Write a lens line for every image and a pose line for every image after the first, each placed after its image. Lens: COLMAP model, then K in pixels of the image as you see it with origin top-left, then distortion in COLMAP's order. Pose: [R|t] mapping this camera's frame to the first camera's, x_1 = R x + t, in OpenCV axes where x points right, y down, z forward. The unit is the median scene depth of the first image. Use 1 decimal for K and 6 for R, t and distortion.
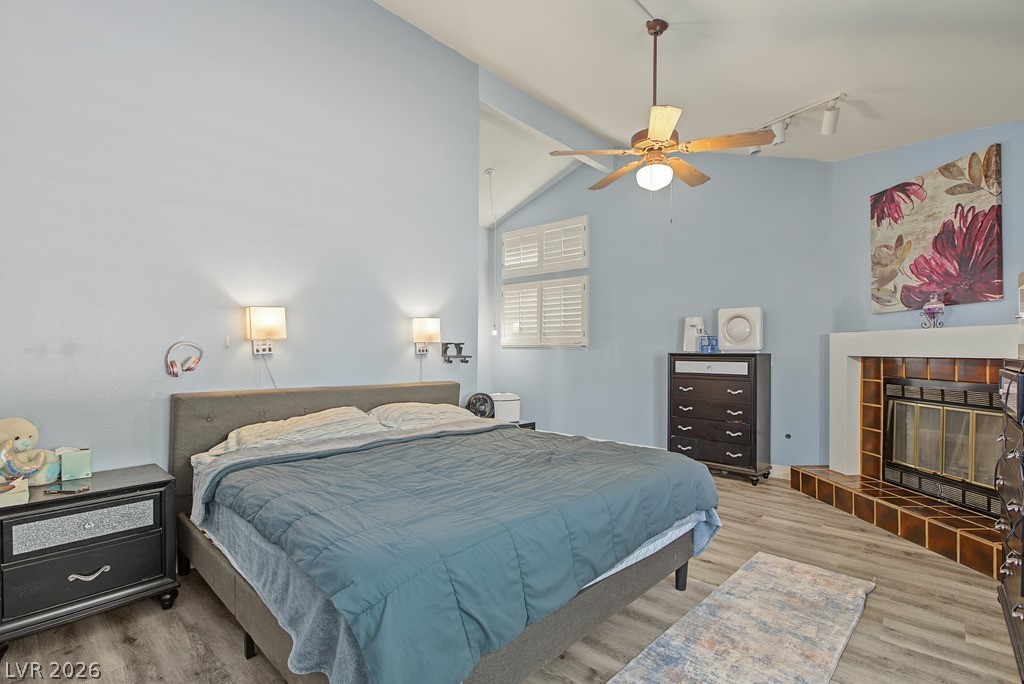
lens RADIAL K [[479.9, 0, 513.8], [0, 479.9, 351.0], [0, 0, 1]] dist [-0.005695, -0.000274]
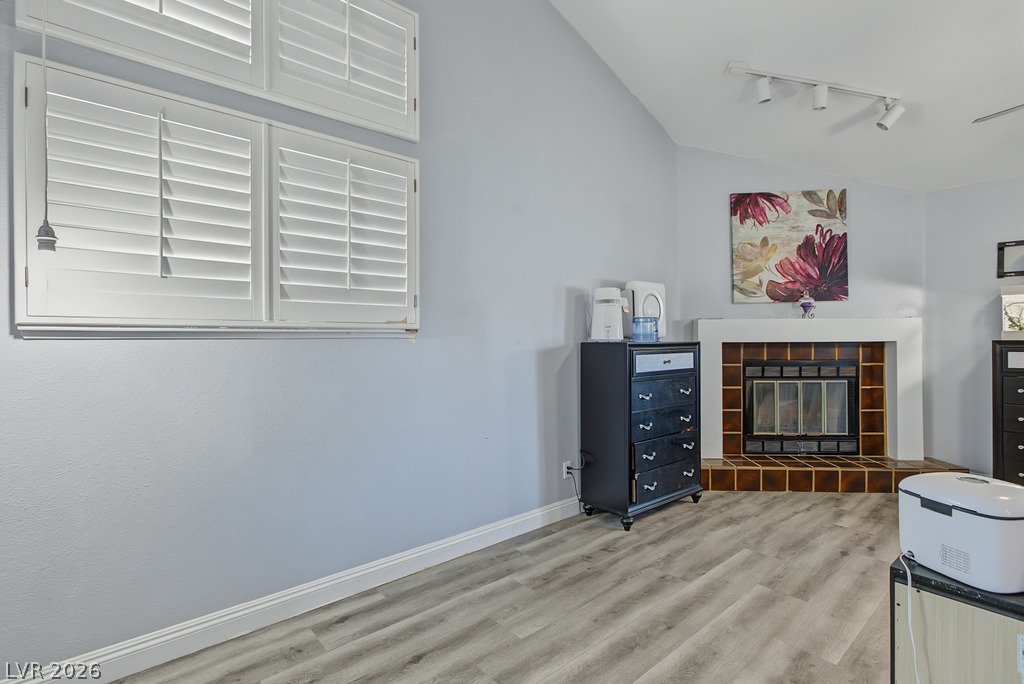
lens RADIAL K [[484.5, 0, 511.0], [0, 484.5, 338.0], [0, 0, 1]] dist [-0.000556, 0.000112]
pose [[0.123642, -0.005272, 0.992313, -0.458493], [0.007733, 0.999961, 0.004349, -0.008171], [-0.992297, 0.007136, 0.123678, 1.556236]]
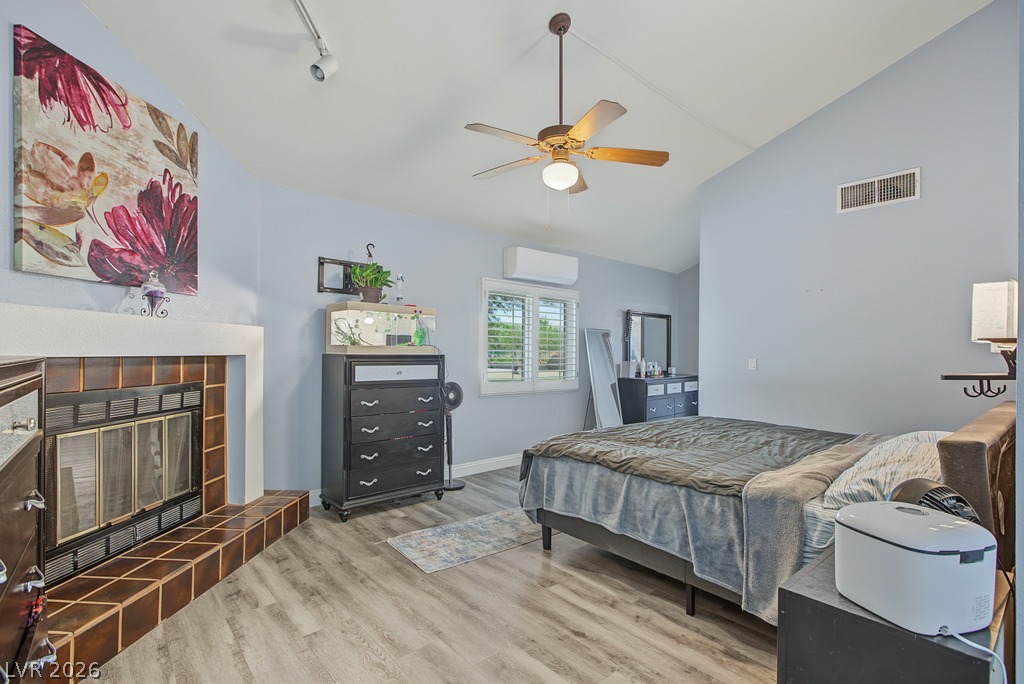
lens RADIAL K [[472.2, 0, 512.7], [0, 472.2, 351.3], [0, 0, 1]] dist [-0.002893, -0.000546]
pose [[-0.993401, -0.014899, 0.113722, 0.223788], [-0.014819, 0.999889, 0.001552, -0.003590], [-0.113733, -0.000144, -0.993511, 1.616520]]
